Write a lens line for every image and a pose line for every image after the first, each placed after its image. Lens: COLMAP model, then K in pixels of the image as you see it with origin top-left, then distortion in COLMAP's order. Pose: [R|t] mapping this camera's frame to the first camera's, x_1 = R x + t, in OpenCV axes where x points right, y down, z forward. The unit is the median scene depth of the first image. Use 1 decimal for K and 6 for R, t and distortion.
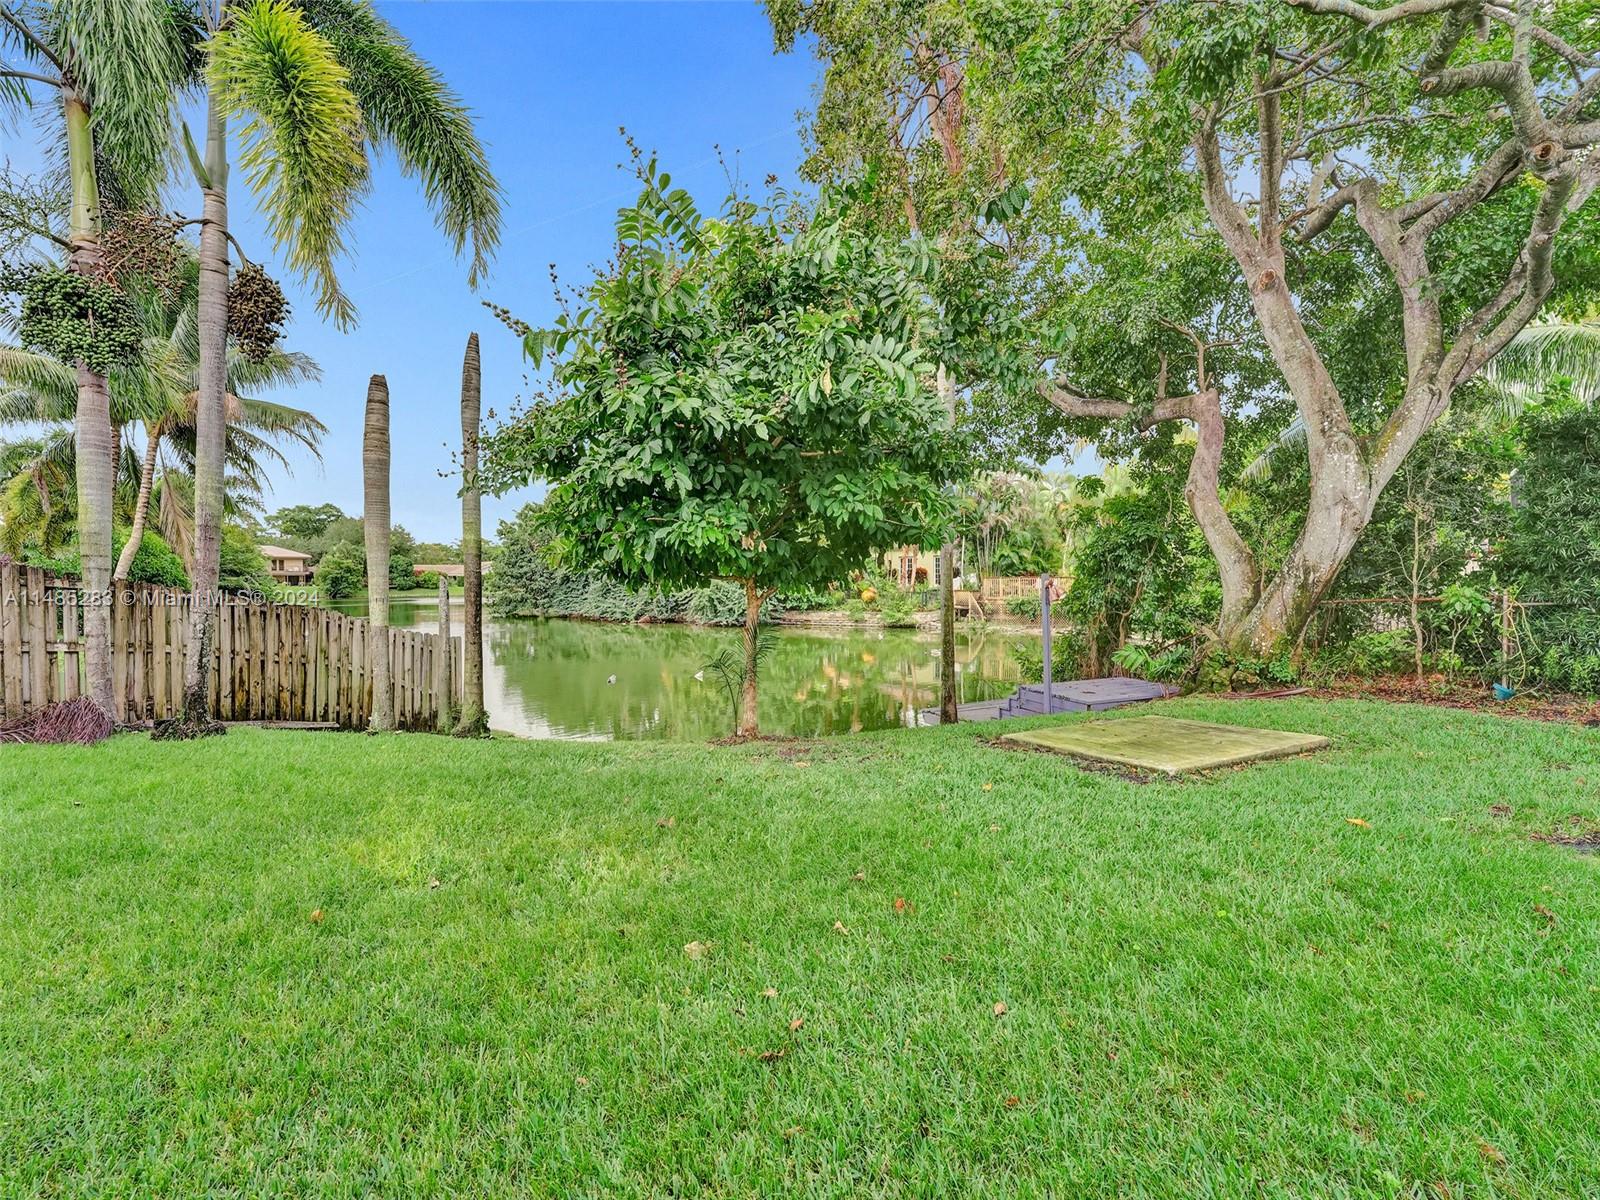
lens RADIAL K [[657.5, 0, 792.7], [0, 657.5, 602.9], [0, 0, 1]] dist [-0.028415, 0.000150]
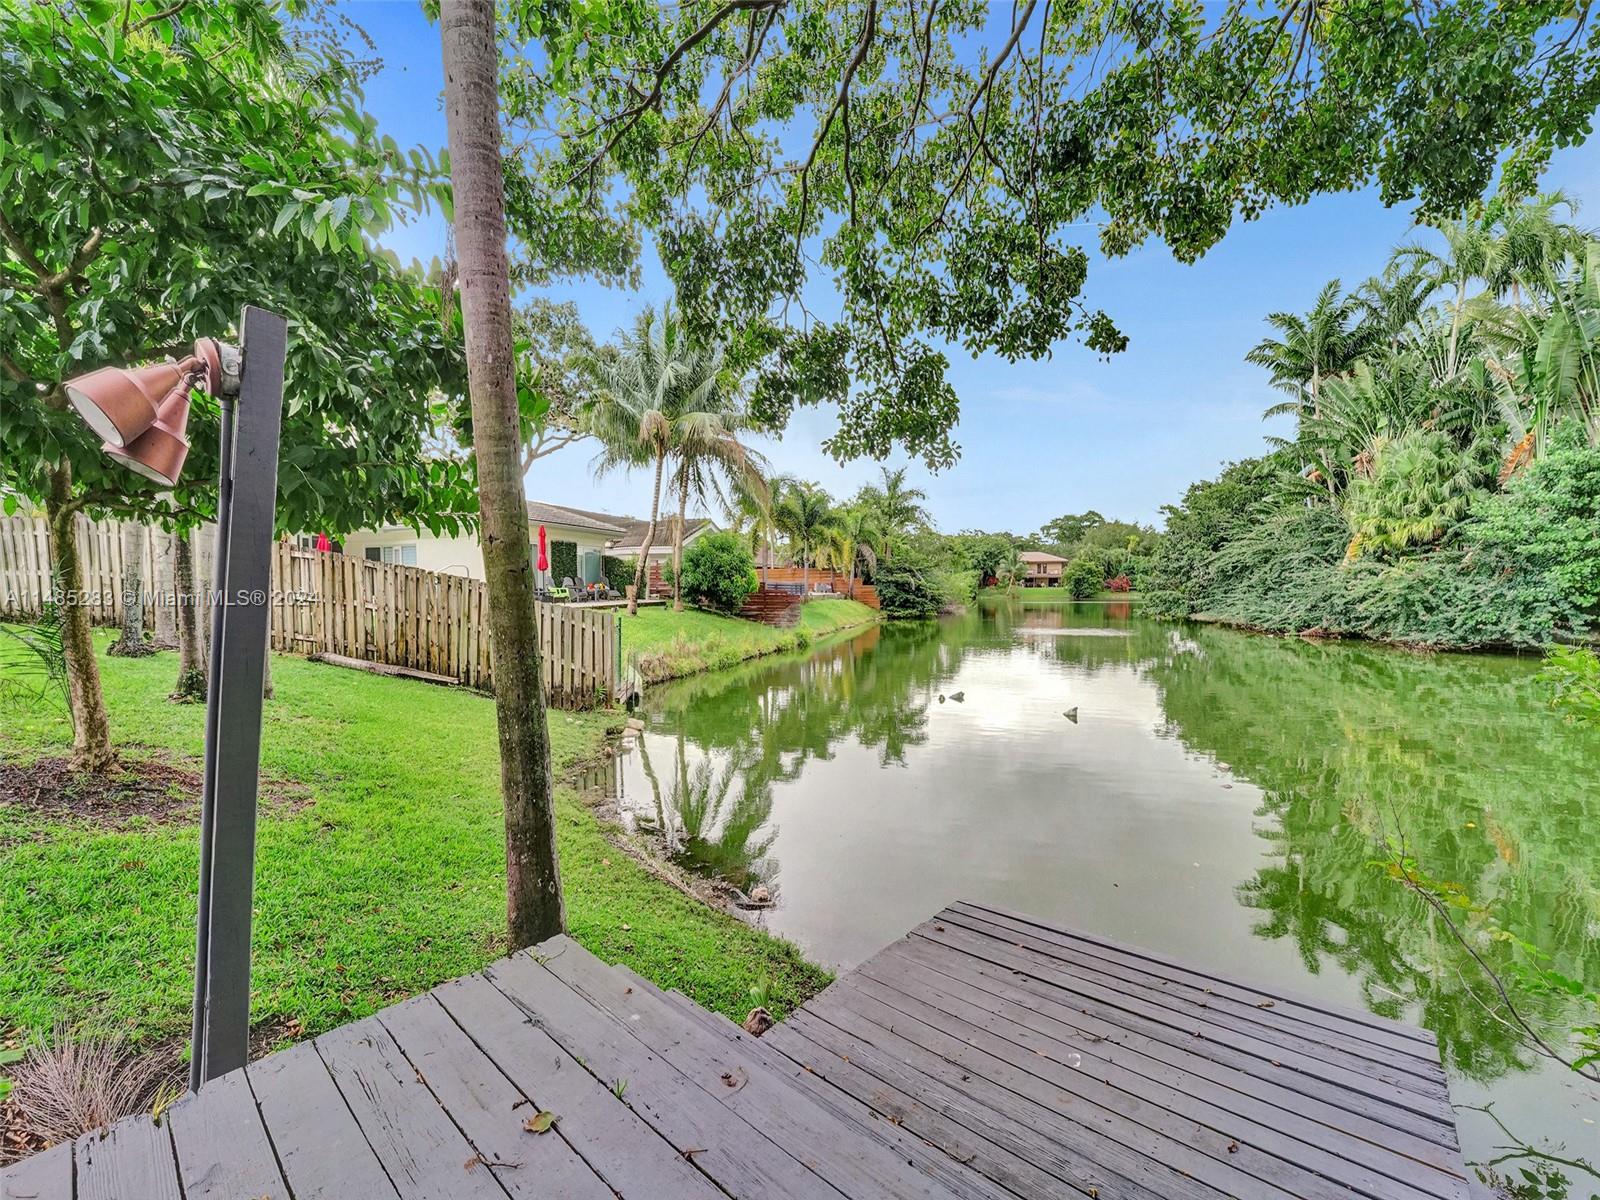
lens RADIAL K [[657.5, 0, 792.7], [0, 657.5, 602.9], [0, 0, 1]] dist [-0.028415, 0.000150]
pose [[0.435038, 0.024827, -0.900070, 0.177538], [-0.031244, 0.999434, 0.012467, 0.005868], [0.899870, 0.022698, 0.435567, 0.318110]]
